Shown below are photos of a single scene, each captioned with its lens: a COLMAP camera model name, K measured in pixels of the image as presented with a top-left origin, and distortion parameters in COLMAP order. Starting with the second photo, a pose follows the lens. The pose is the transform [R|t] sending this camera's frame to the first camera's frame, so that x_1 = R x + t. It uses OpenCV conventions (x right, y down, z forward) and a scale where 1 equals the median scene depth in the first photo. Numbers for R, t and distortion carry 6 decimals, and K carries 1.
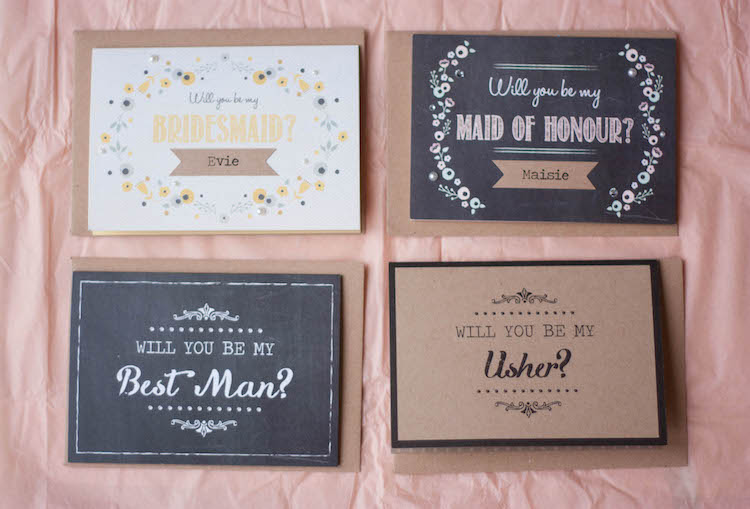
lens RADIAL K [[1832.6, 0, 375.0], [0, 1832.6, 255.7], [0, 0, 1]] dist [-0.190969, 0.000000]
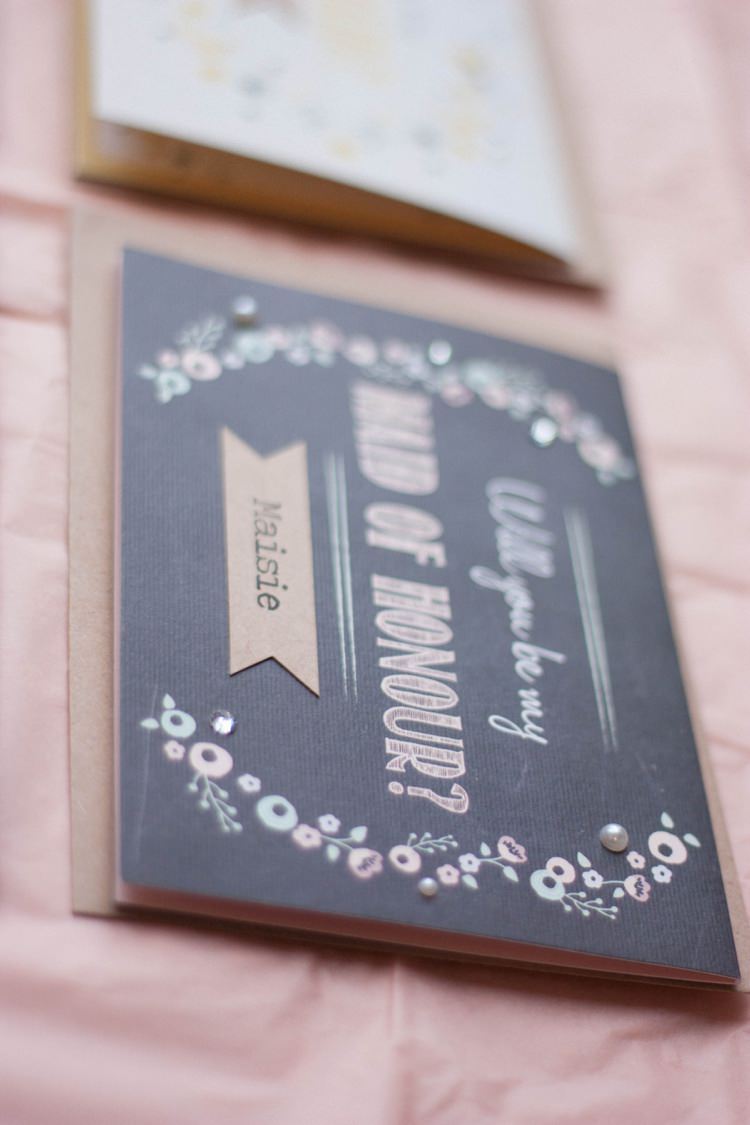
lens RADIAL K [[2947.0, 0, 378.0], [0, 2947.0, 560.0], [0, 0, 1]] dist [-0.227765, 0.000000]
pose [[0.085120, 0.711374, -0.697640, 0.442430], [-0.958294, -0.133263, -0.252810, 0.063690], [-0.272812, 0.690064, 0.670362, 0.663421]]
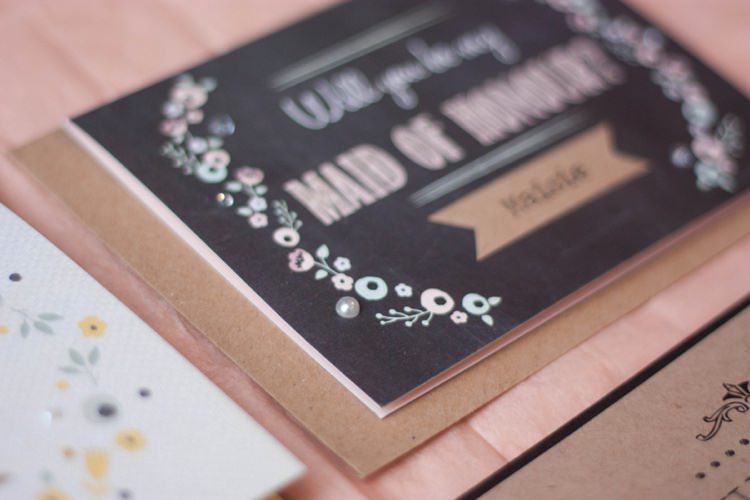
lens RADIAL K [[1964.7, 0, 373.9], [0, 1964.7, 249.8], [0, 0, 1]] dist [-0.227765, 0.000000]
pose [[0.715989, -0.405111, 0.568546, -0.185857], [0.667340, 0.636298, -0.387018, 0.106735], [-0.204980, 0.656514, 0.725929, 0.703017]]
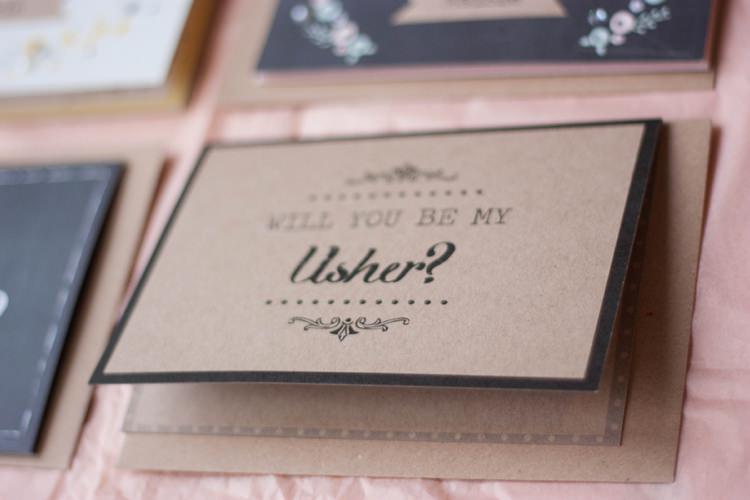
lens RADIAL K [[1964.7, 0, 375.2], [0, 1964.7, 249.1], [0, 0, 1]] dist [-0.227765, 0.000000]
pose [[0.912637, -0.027912, -0.407817, 0.307621], [-0.173124, 0.877378, -0.447478, 0.300503], [0.370299, 0.478988, 0.795895, 0.544200]]
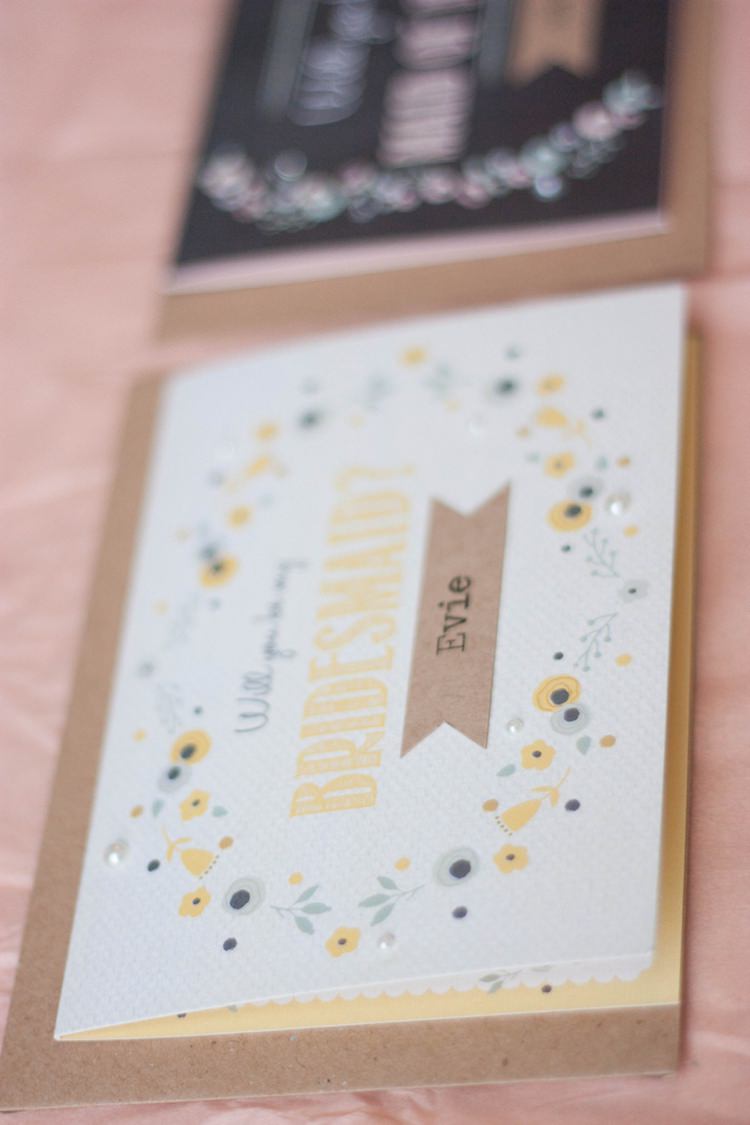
lens RADIAL K [[2947.0, 0, 374.2], [0, 2947.0, 562.6], [0, 0, 1]] dist [-0.227765, 0.000000]
pose [[0.097027, -0.774291, 0.625347, -0.390904], [0.978172, -0.041814, -0.203544, 0.037884], [0.183751, 0.631446, 0.753333, 0.605582]]
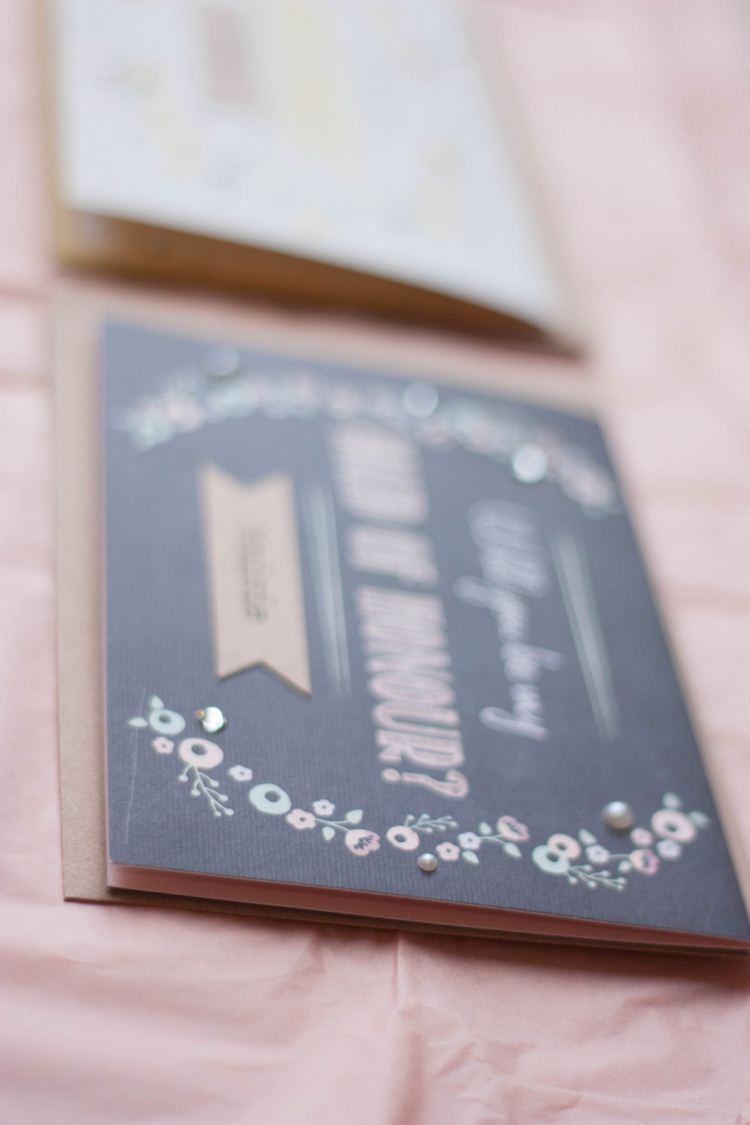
lens RADIAL K [[2947.0, 0, 372.1], [0, 2947.0, 565.1], [0, 0, 1]] dist [-0.227765, 0.000000]
pose [[0.110528, 0.602756, -0.790233, 0.488416], [-0.974081, -0.092188, -0.206559, 0.039261], [-0.197355, 0.792582, 0.576944, 0.708678]]
